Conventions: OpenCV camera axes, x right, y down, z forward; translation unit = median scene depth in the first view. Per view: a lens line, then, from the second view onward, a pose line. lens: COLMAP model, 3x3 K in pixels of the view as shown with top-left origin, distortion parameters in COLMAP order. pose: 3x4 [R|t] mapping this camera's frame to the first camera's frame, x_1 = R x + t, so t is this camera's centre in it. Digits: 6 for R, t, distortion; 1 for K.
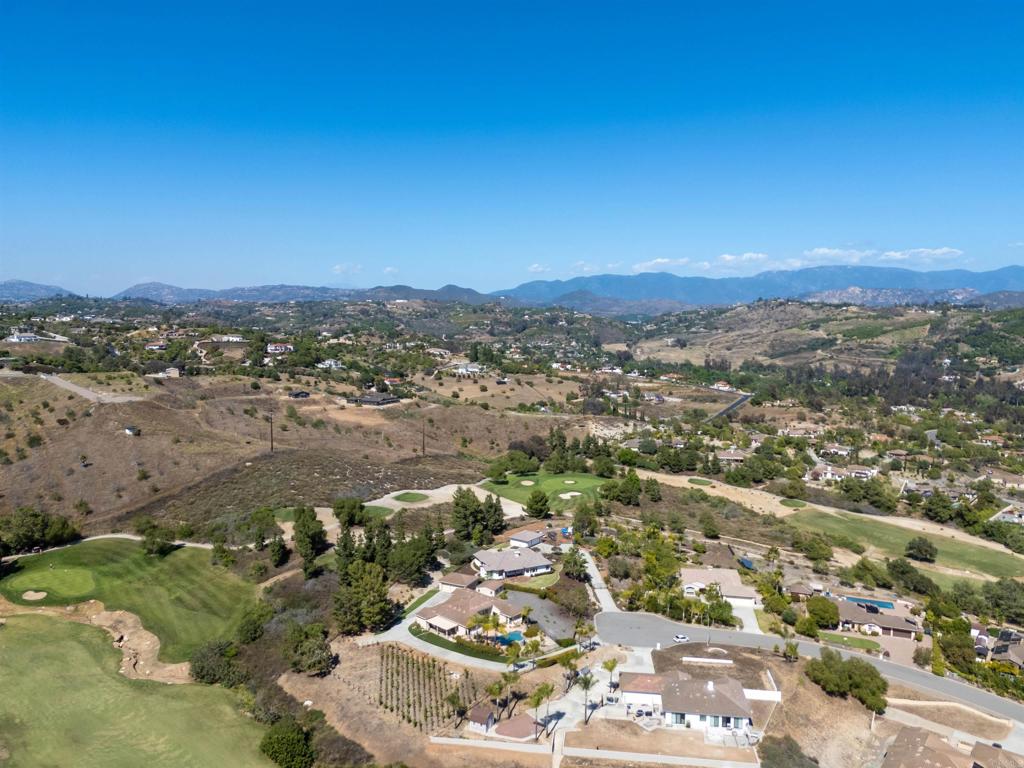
lens RADIAL K [[754.1, 0, 512.0], [0, 754.1, 384.0], [0, 0, 1]] dist [0.077483, -0.071566]
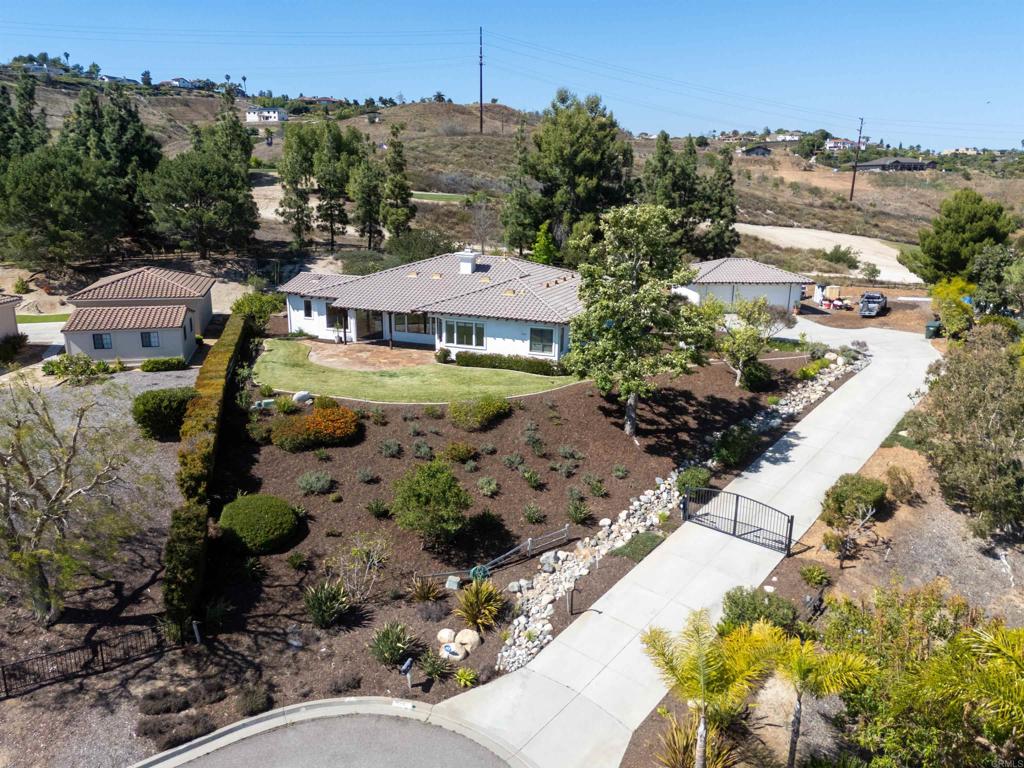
lens RADIAL K [[754.1, 0, 512.0], [0, 754.1, 384.0], [0, 0, 1]] dist [0.077483, -0.071566]
pose [[0.672429, 0.183020, -0.717177, 0.175160], [-0.073795, 0.980696, 0.181079, 0.221057], [0.736474, -0.068839, 0.672955, 0.872247]]
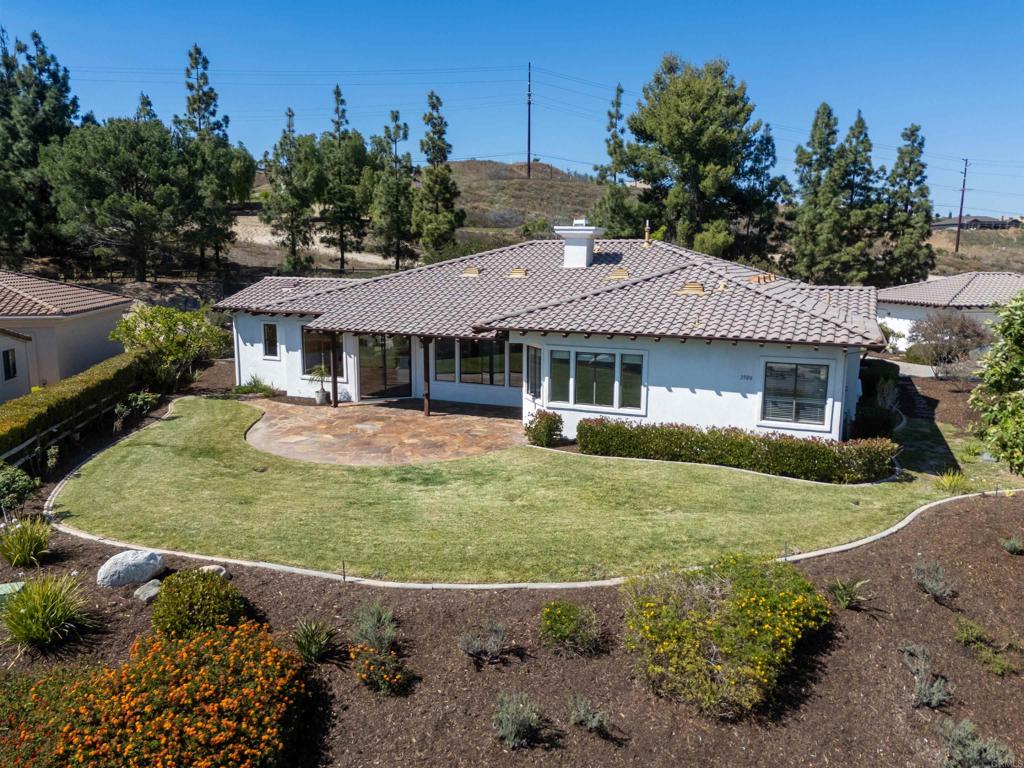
lens RADIAL K [[754.1, 0, 512.0], [0, 754.1, 384.0], [0, 0, 1]] dist [0.077483, -0.071566]
pose [[0.641678, 0.112076, -0.758741, 0.085924], [-0.070032, 0.993695, 0.087555, 0.237776], [0.763770, -0.003046, 0.645481, 0.931489]]
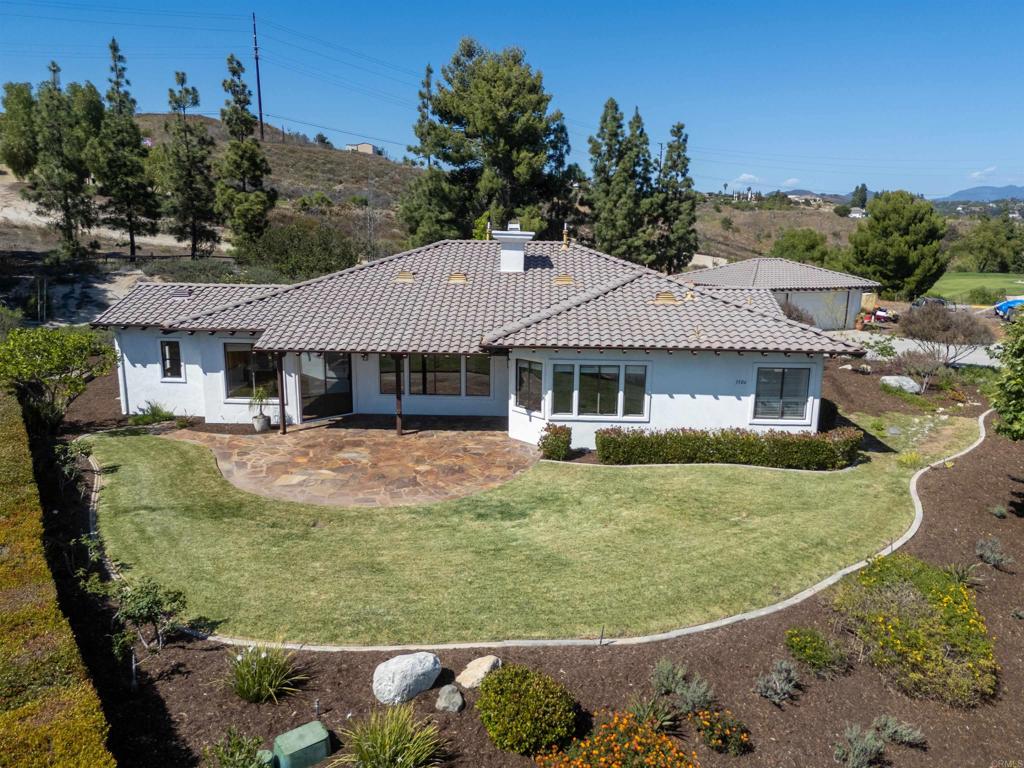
lens RADIAL K [[754.1, 0, 512.0], [0, 754.1, 384.0], [0, 0, 1]] dist [0.077483, -0.071566]
pose [[0.876238, 0.091323, -0.473147, 0.060623], [-0.042888, 0.992761, 0.112188, 0.233899], [0.479967, -0.078010, 0.873811, 0.911868]]
